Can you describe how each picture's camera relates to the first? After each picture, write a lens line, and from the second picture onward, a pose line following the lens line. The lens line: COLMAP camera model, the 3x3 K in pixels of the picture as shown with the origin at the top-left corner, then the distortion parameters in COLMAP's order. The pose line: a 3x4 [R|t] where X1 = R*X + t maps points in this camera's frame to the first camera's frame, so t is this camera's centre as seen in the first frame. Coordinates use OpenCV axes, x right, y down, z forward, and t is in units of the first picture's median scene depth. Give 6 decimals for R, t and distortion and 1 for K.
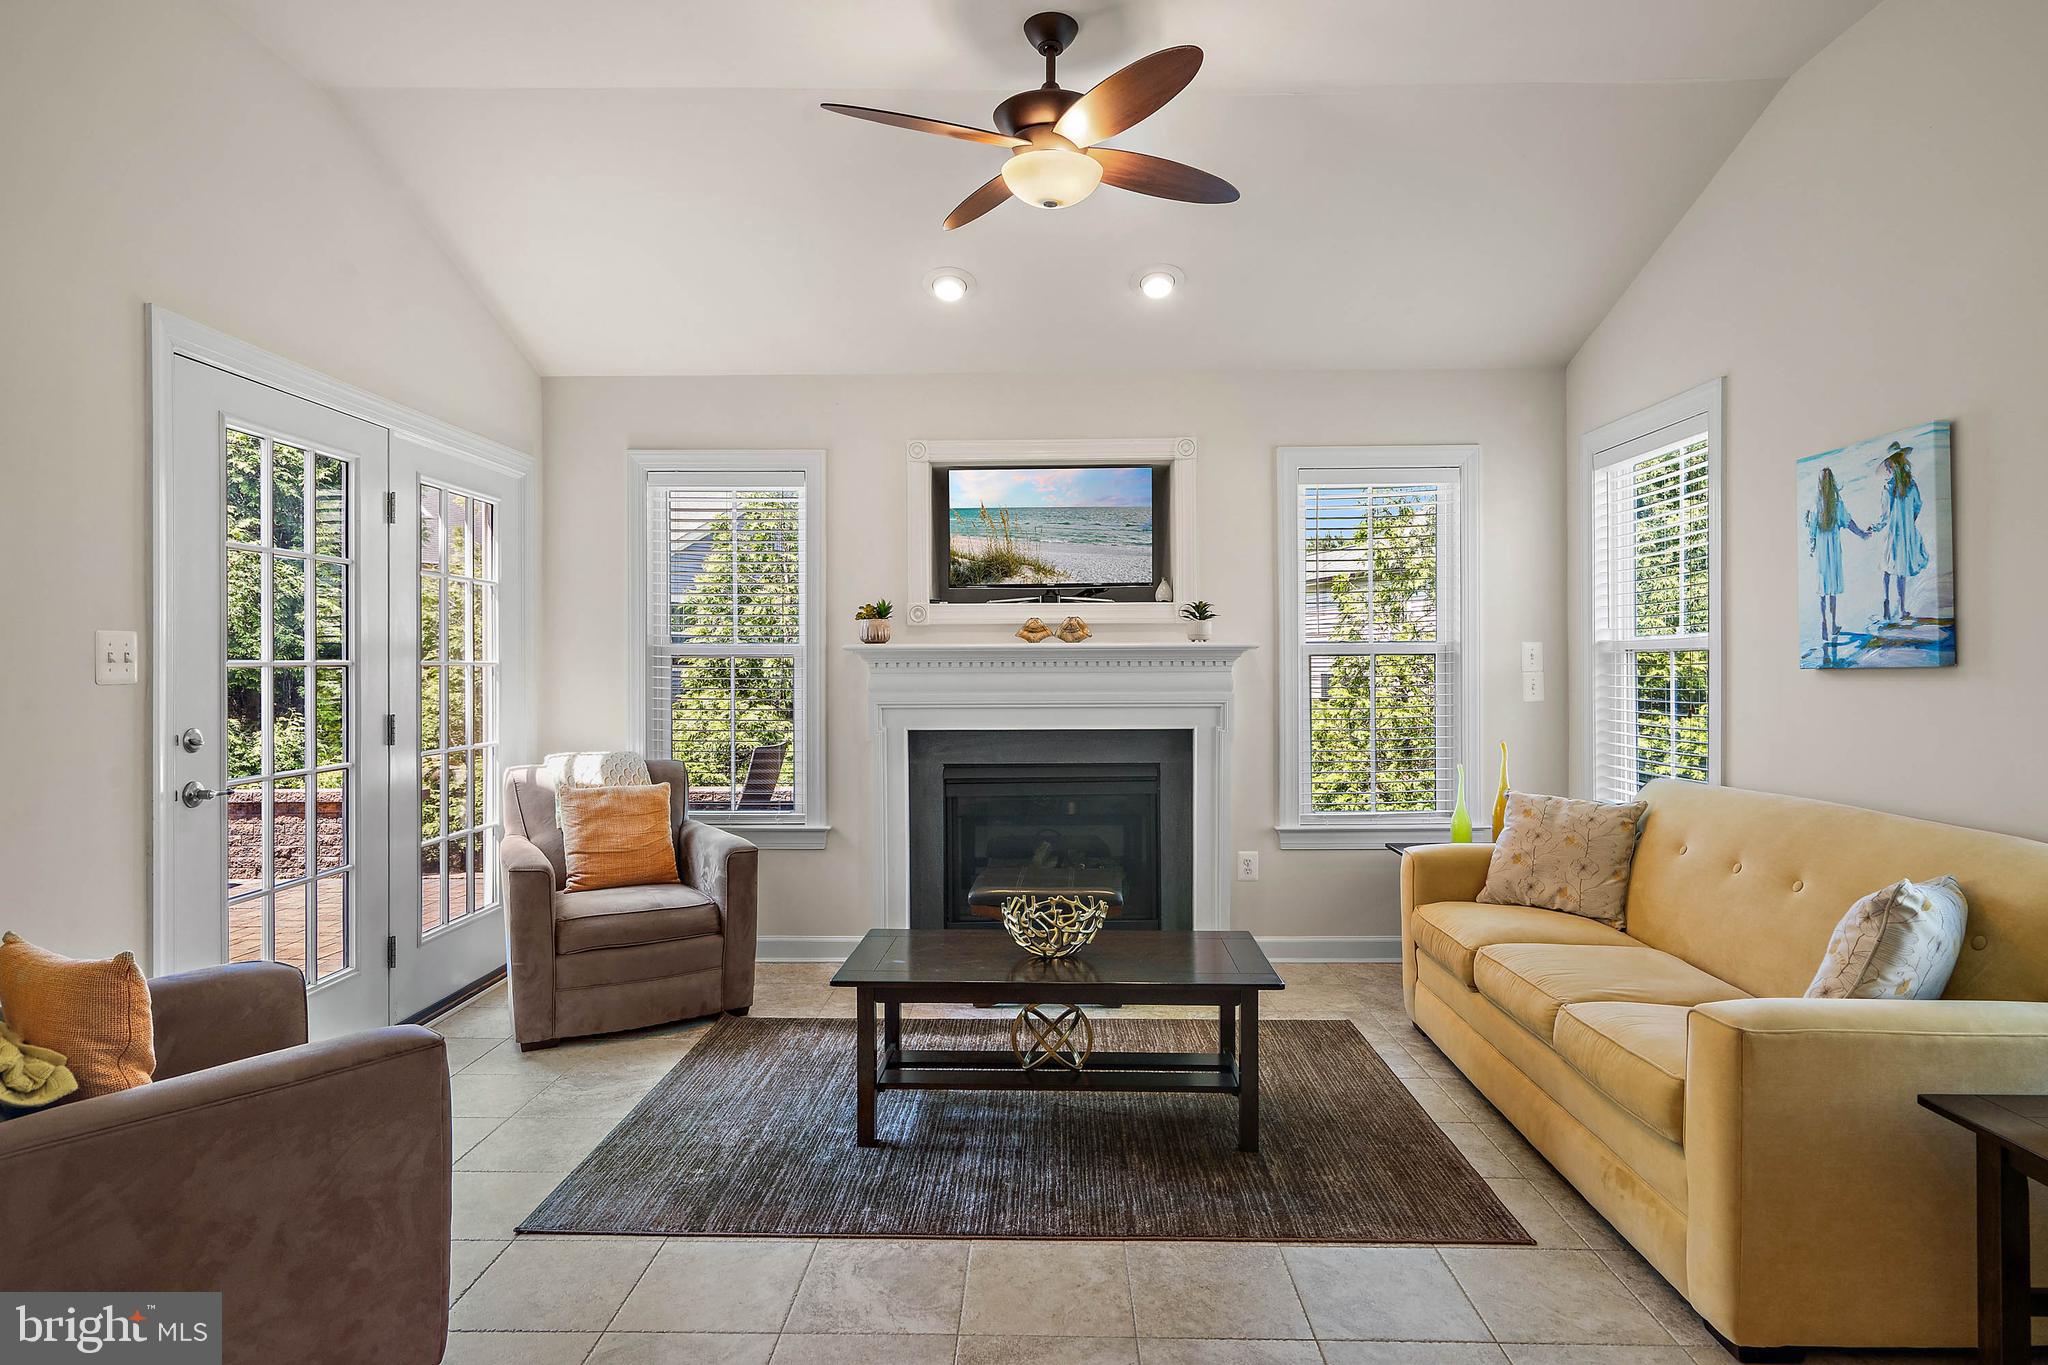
lens RADIAL K [[1121.1, 0, 1023.6], [0, 1121.1, 665.0], [0, 0, 1]] dist [0.002679, 0.001526]
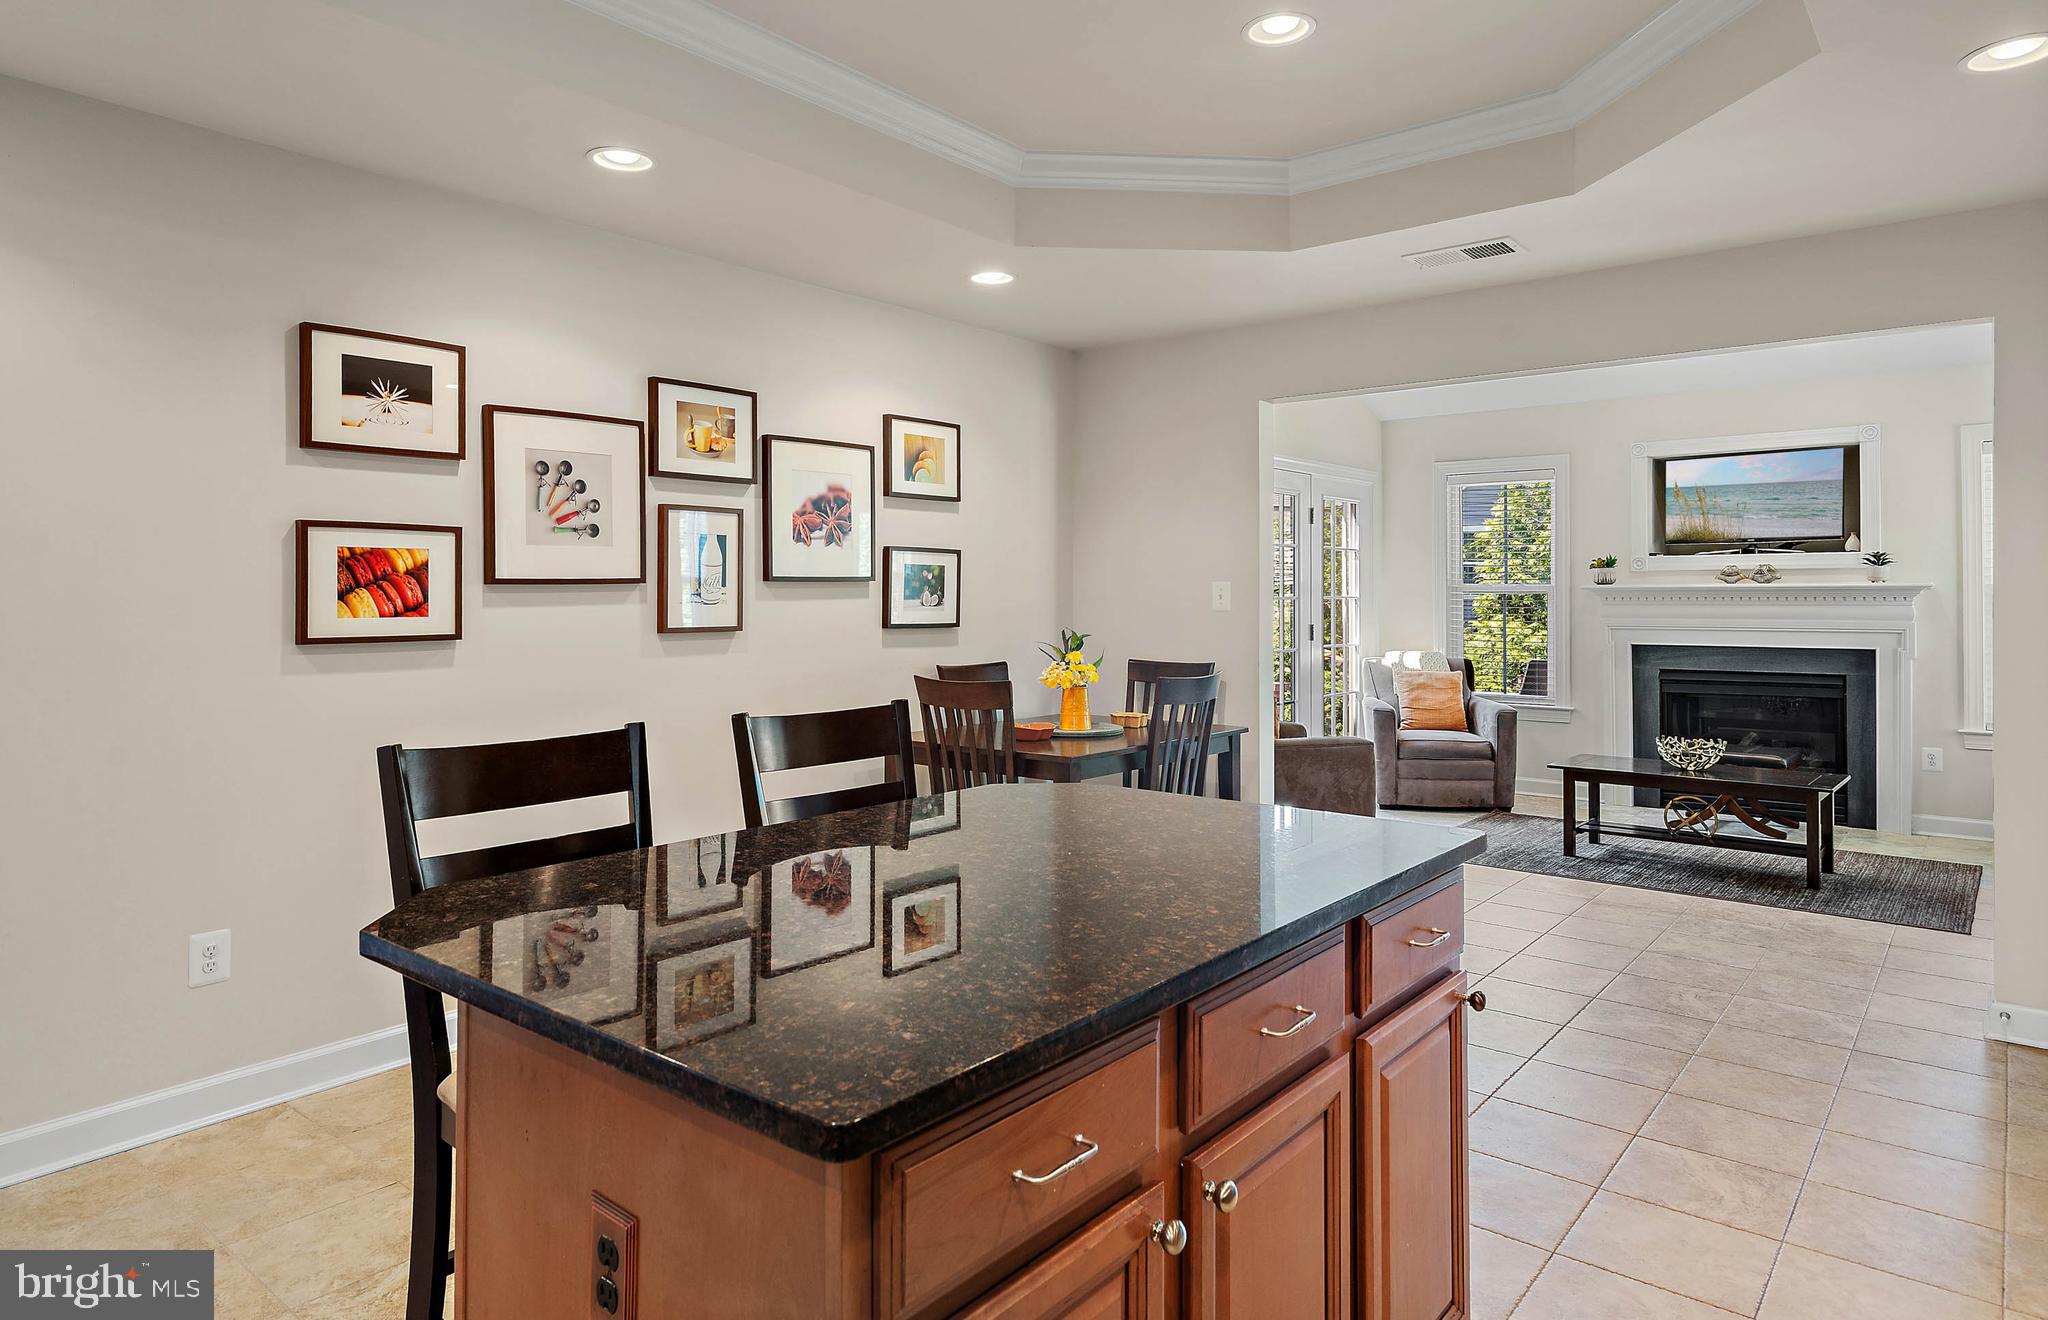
lens RADIAL K [[1191.8, 0, 991.0], [0, 1191.8, 588.6], [0, 0, 1]] dist [0.000874, 0.000509]
pose [[0.775549, -0.000620, -0.631287, 0.231552], [-0.001569, 0.999995, -0.002909, -0.007875], [0.631286, 0.003247, 0.775544, -0.727266]]
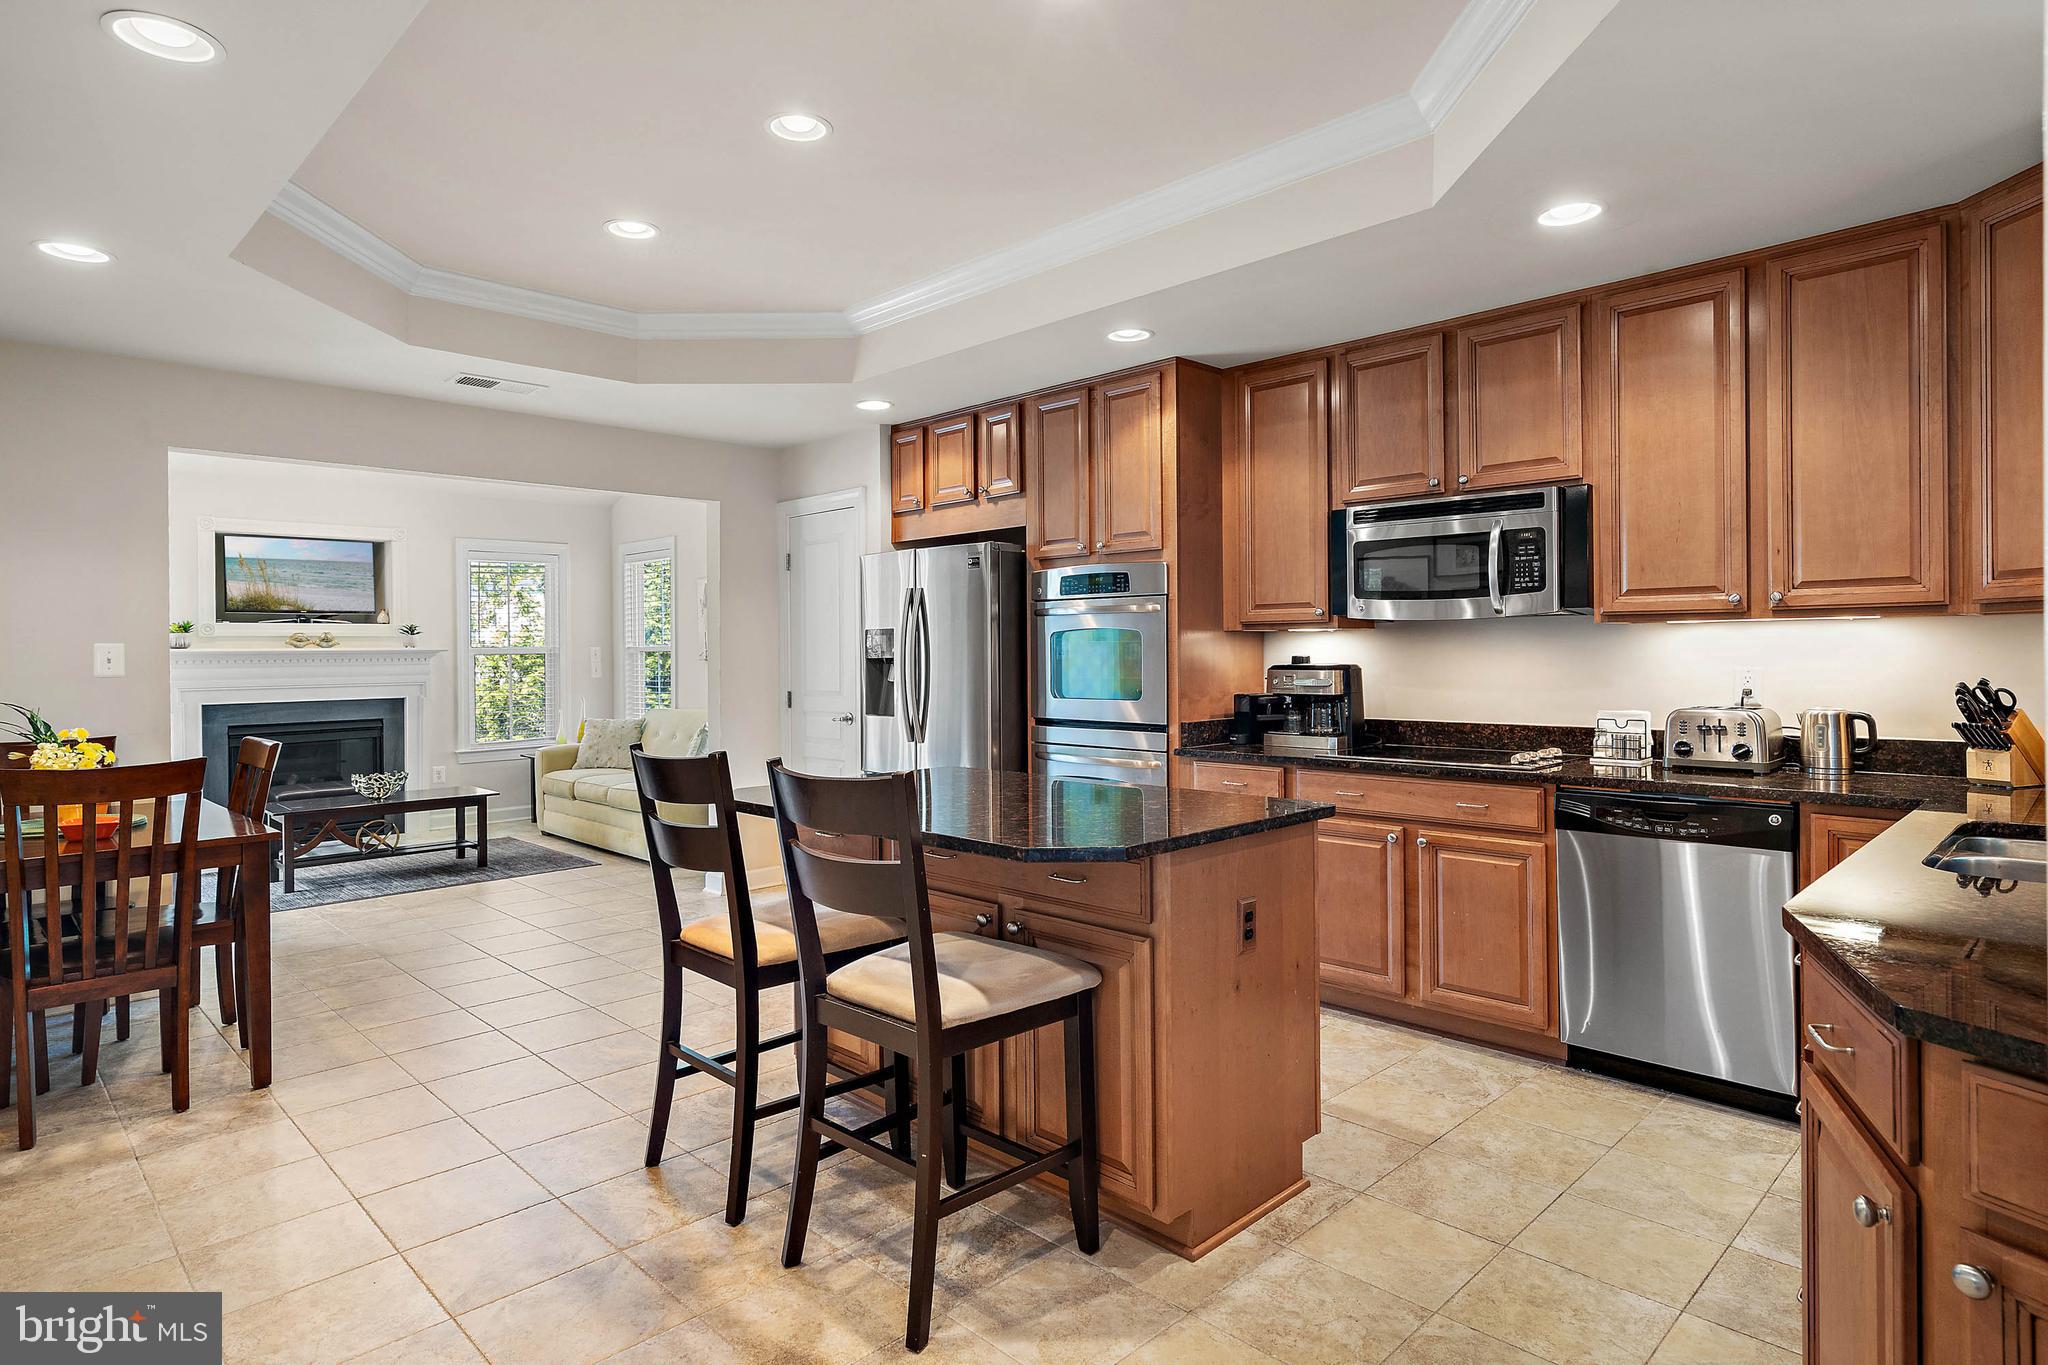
lens RADIAL K [[1121.1, 0, 1024.8], [0, 1121.1, 642.3], [0, 0, 1]] dist [0.002679, 0.001526]
pose [[0.696376, 0.000492, 0.717677, -0.428645], [0.008370, 0.999926, -0.008808, -0.005039], [-0.717628, 0.012140, 0.696321, -0.897624]]
